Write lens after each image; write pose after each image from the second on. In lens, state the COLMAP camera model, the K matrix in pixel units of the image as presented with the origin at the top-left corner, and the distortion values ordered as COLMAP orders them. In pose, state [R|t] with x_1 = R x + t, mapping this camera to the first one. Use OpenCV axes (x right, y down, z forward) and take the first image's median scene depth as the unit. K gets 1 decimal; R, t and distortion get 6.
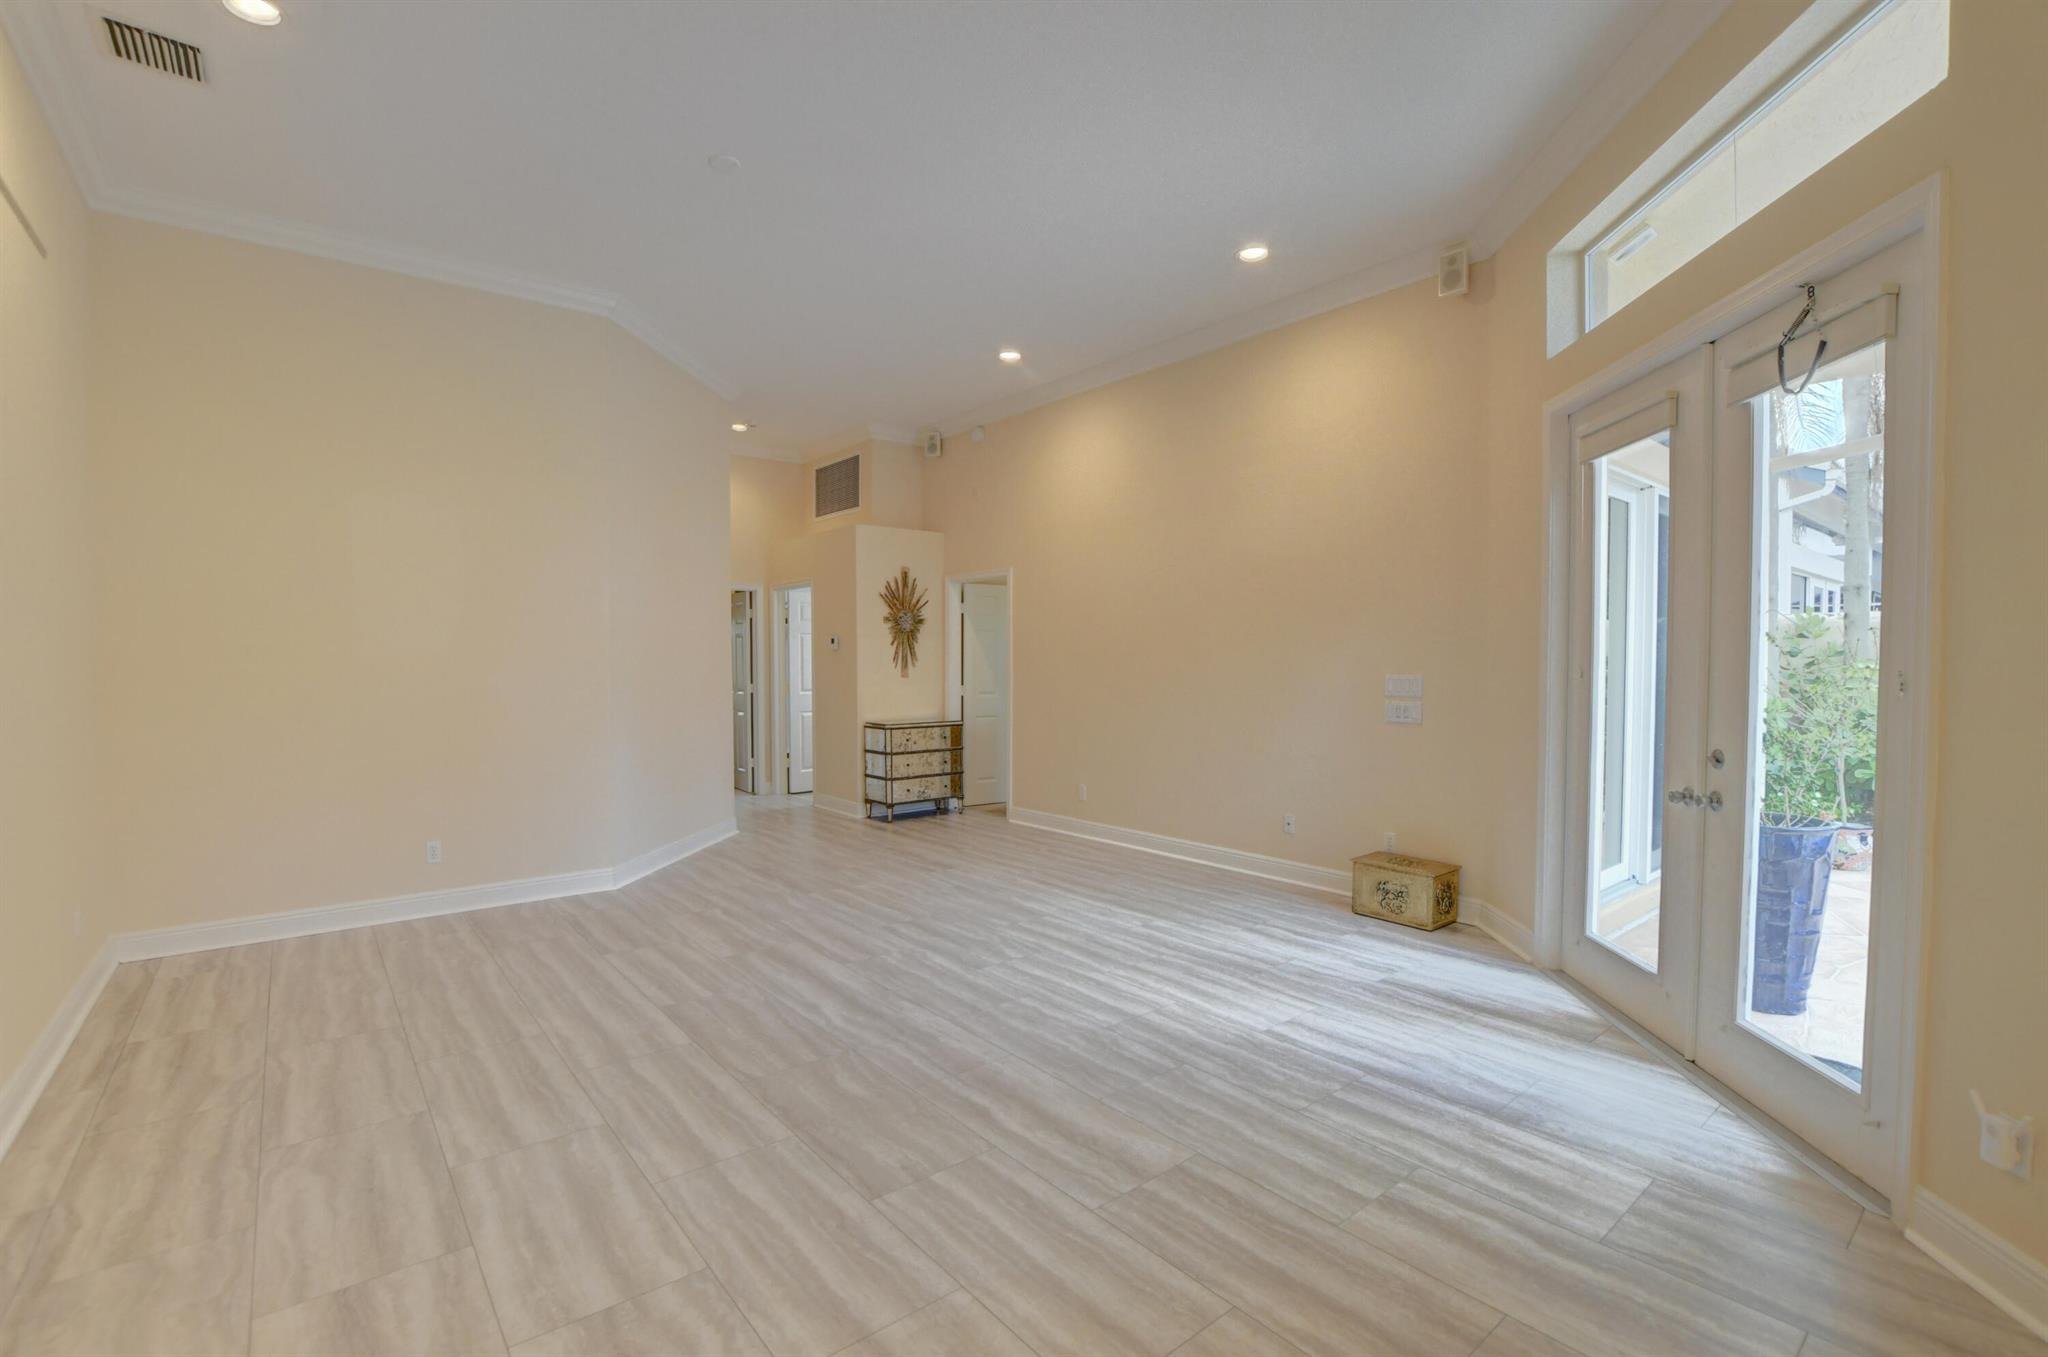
lens RADIAL K [[903.3, 0, 975.7], [0, 903.3, 685.2], [0, 0, 1]] dist [-0.013202, -0.000257]
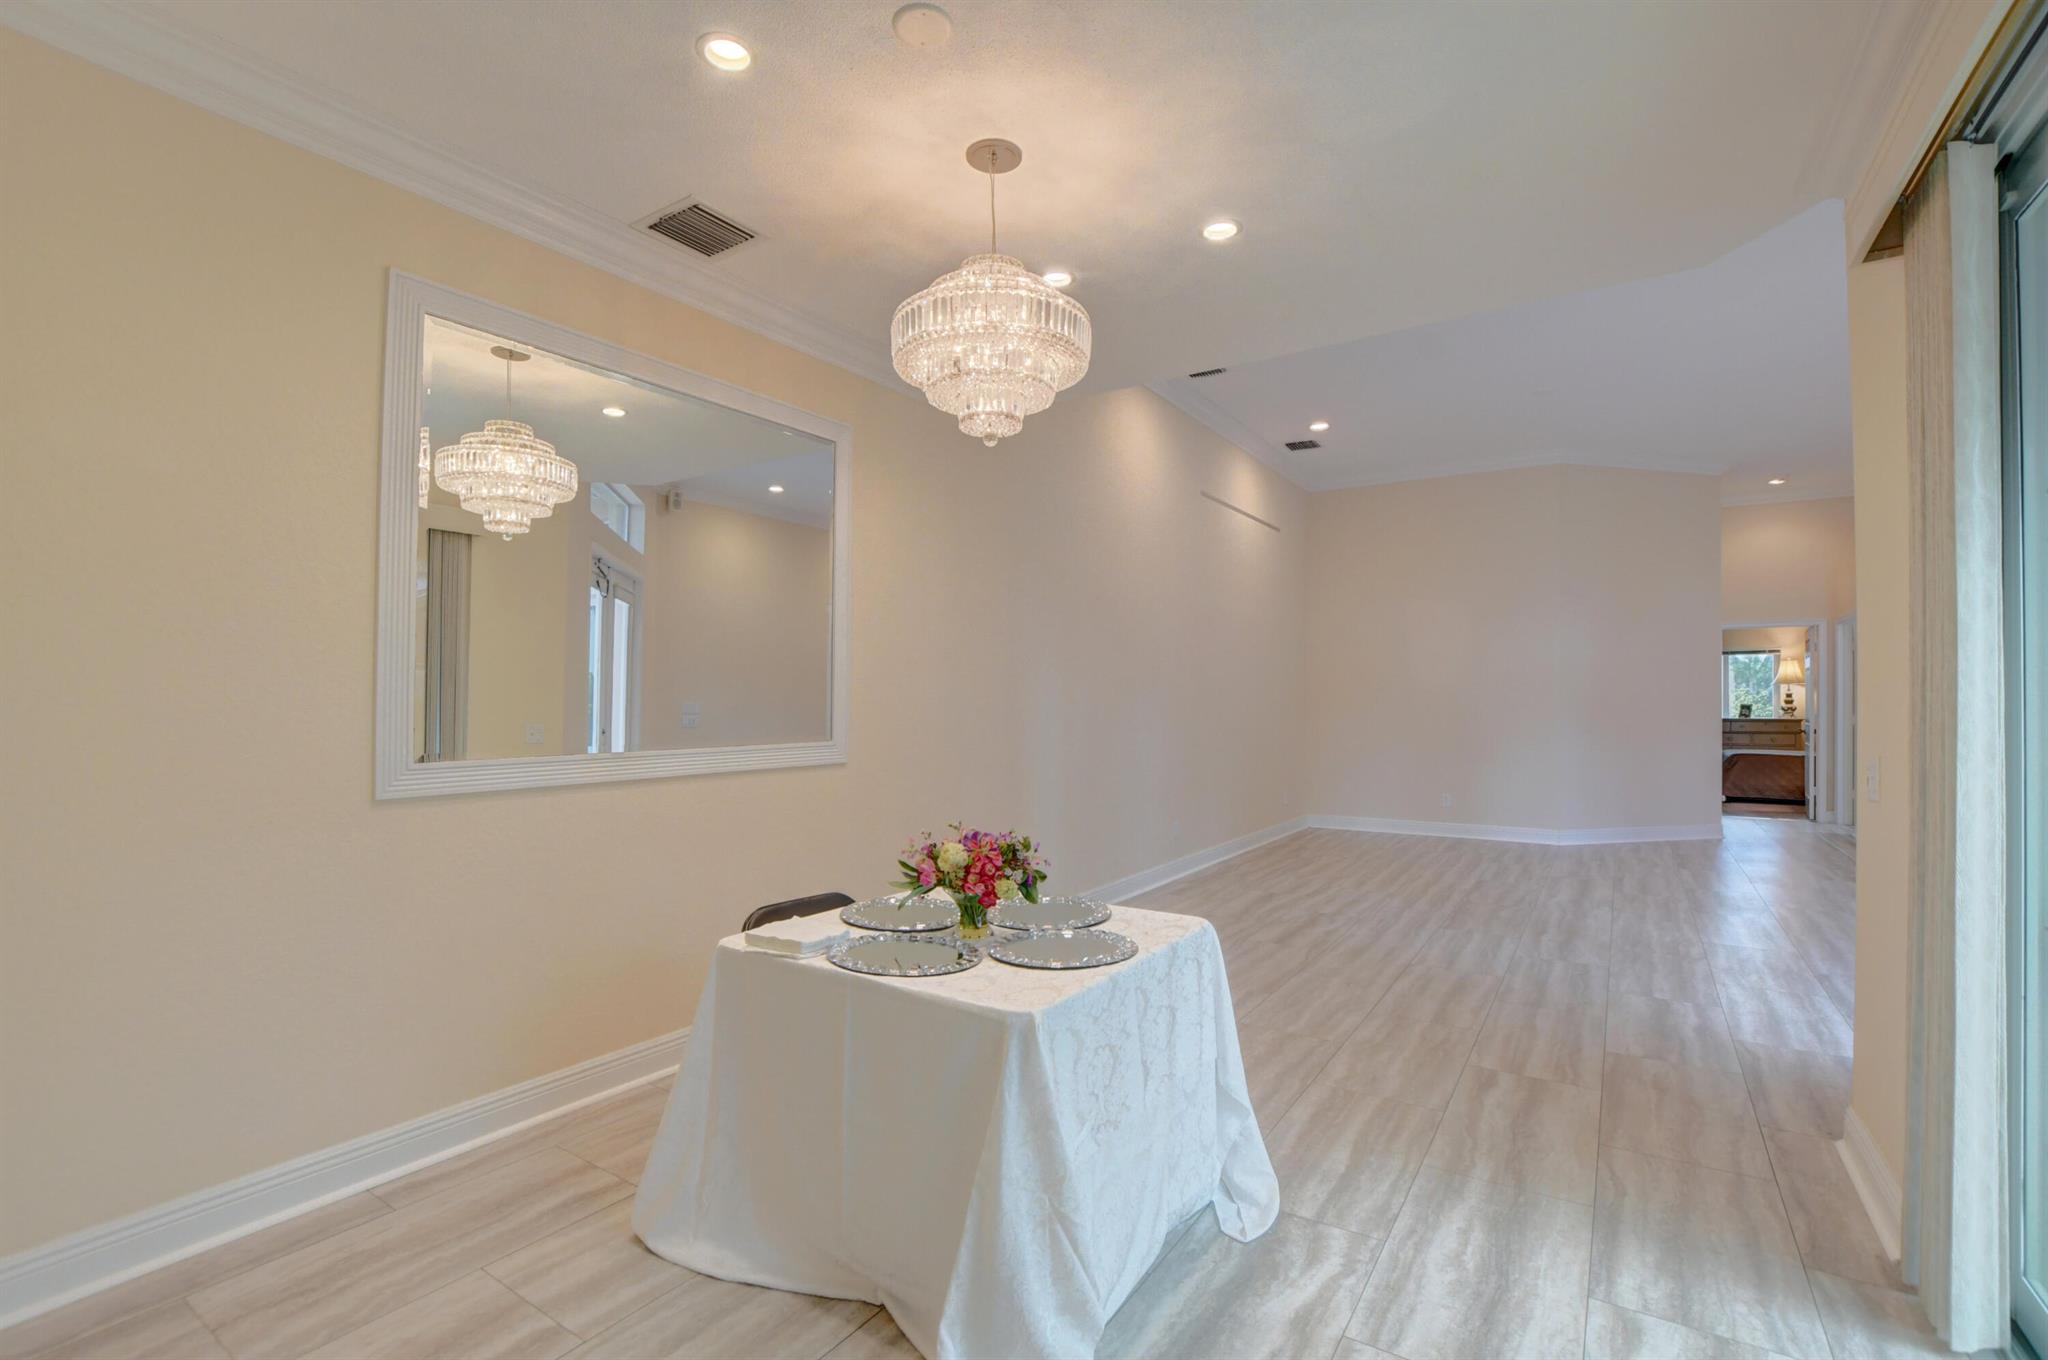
lens RADIAL K [[903.3, 0, 1027.3], [0, 903.3, 686.5], [0, 0, 1]] dist [-0.013202, -0.000257]
pose [[0.307592, -0.010496, -0.951460, 0.860321], [-0.033314, 0.999207, -0.021793, 0.031032], [0.950935, 0.038400, 0.306999, -0.338324]]
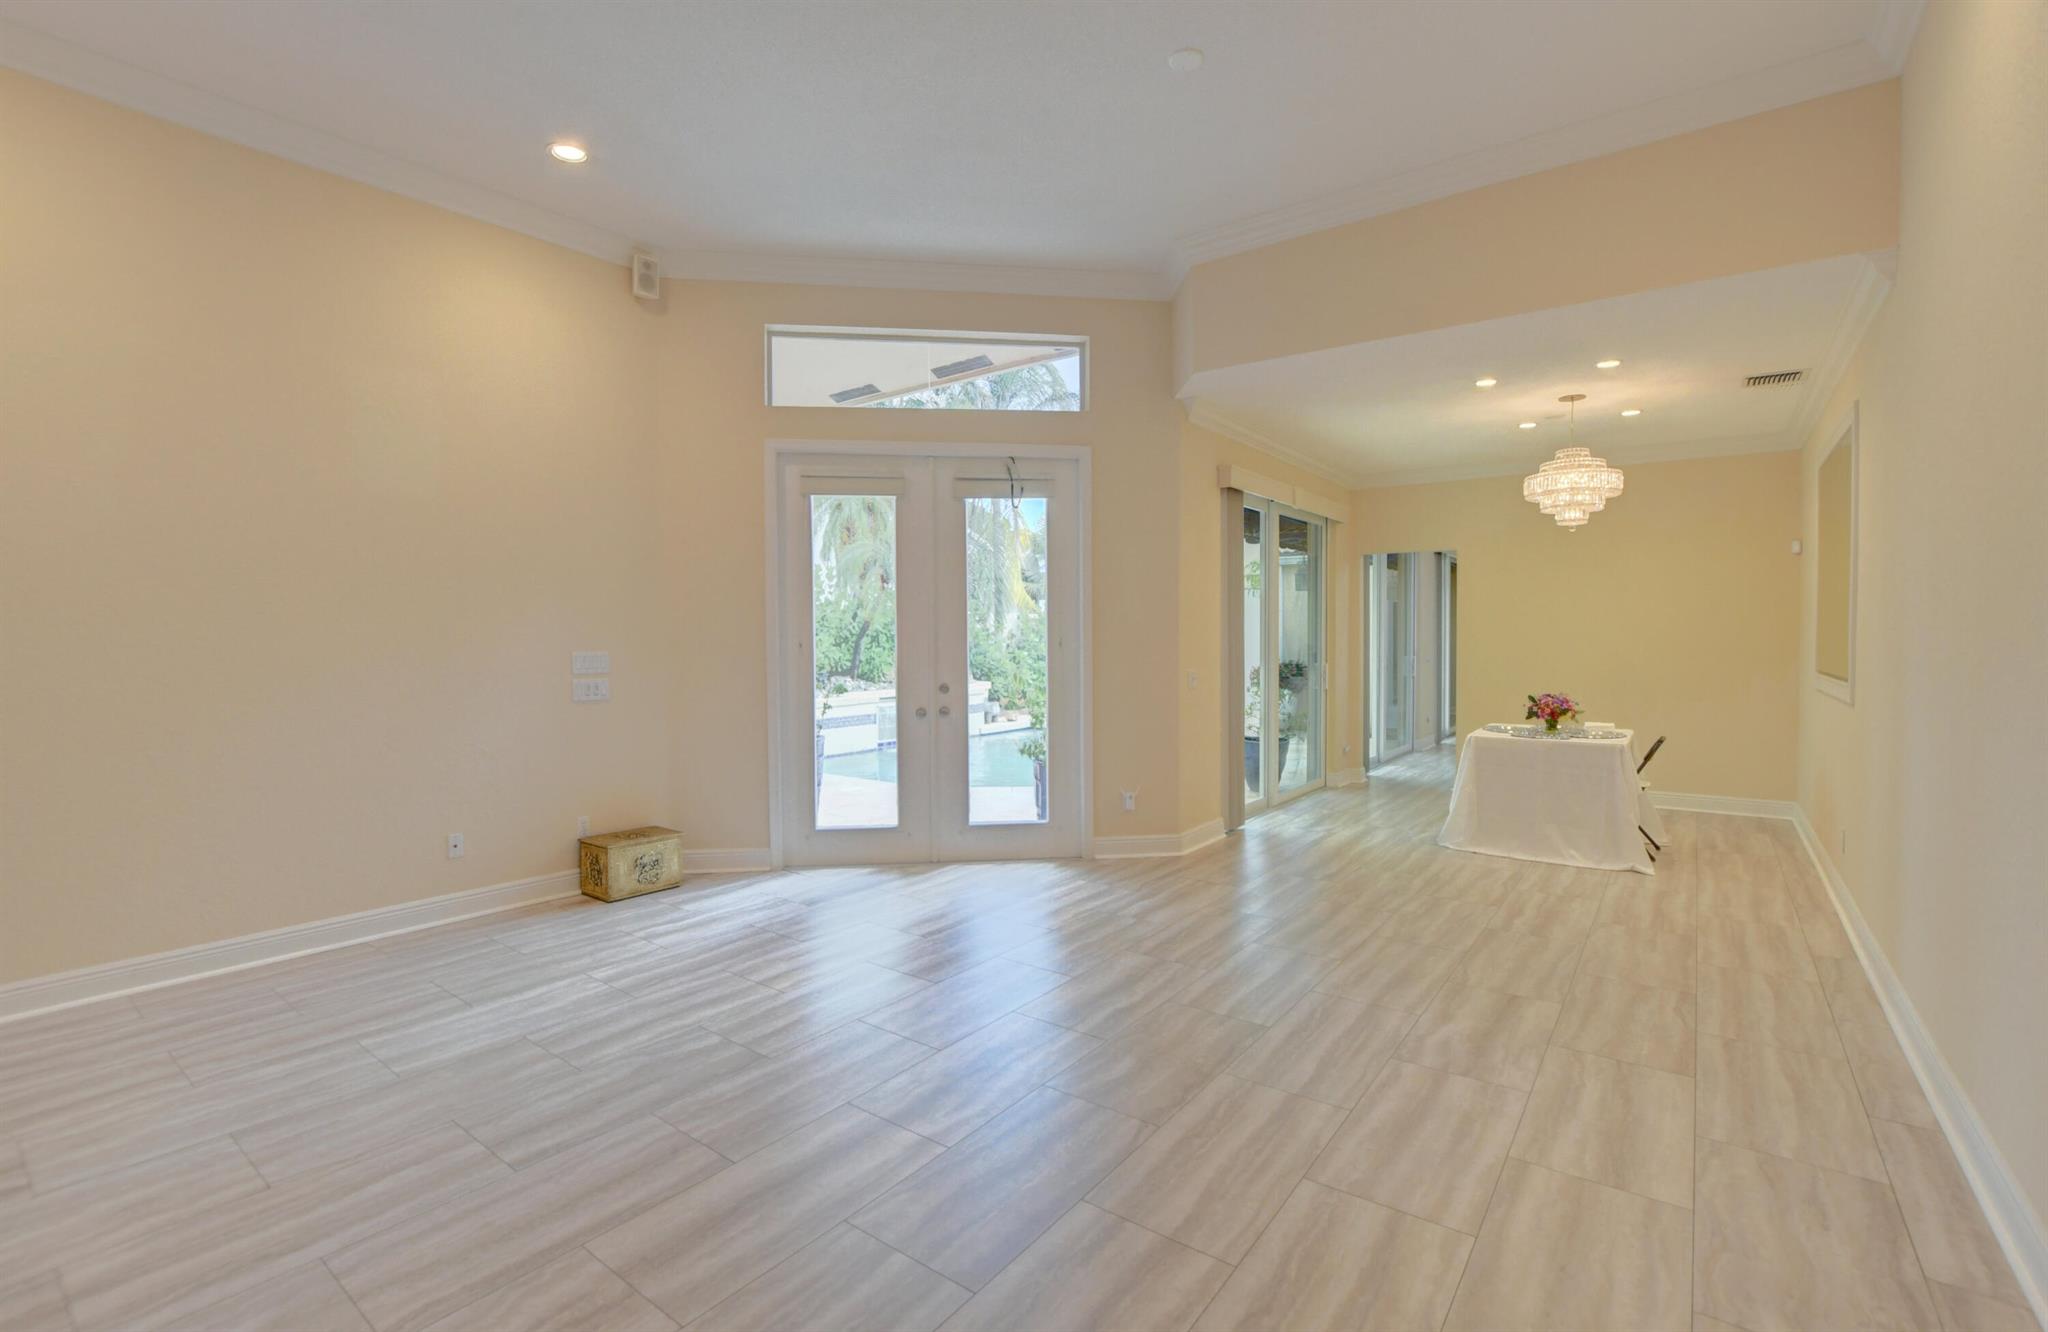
lens RADIAL K [[904.5, 0, 1093.7], [0, 904.5, 672.3], [0, 0, 1]] dist [-0.029543, 0.001910]
pose [[-0.316476, -0.034629, 0.947968, -0.673755], [0.034037, 0.998275, 0.047830, -0.019725], [-0.947990, 0.047403, -0.314752, 0.852876]]
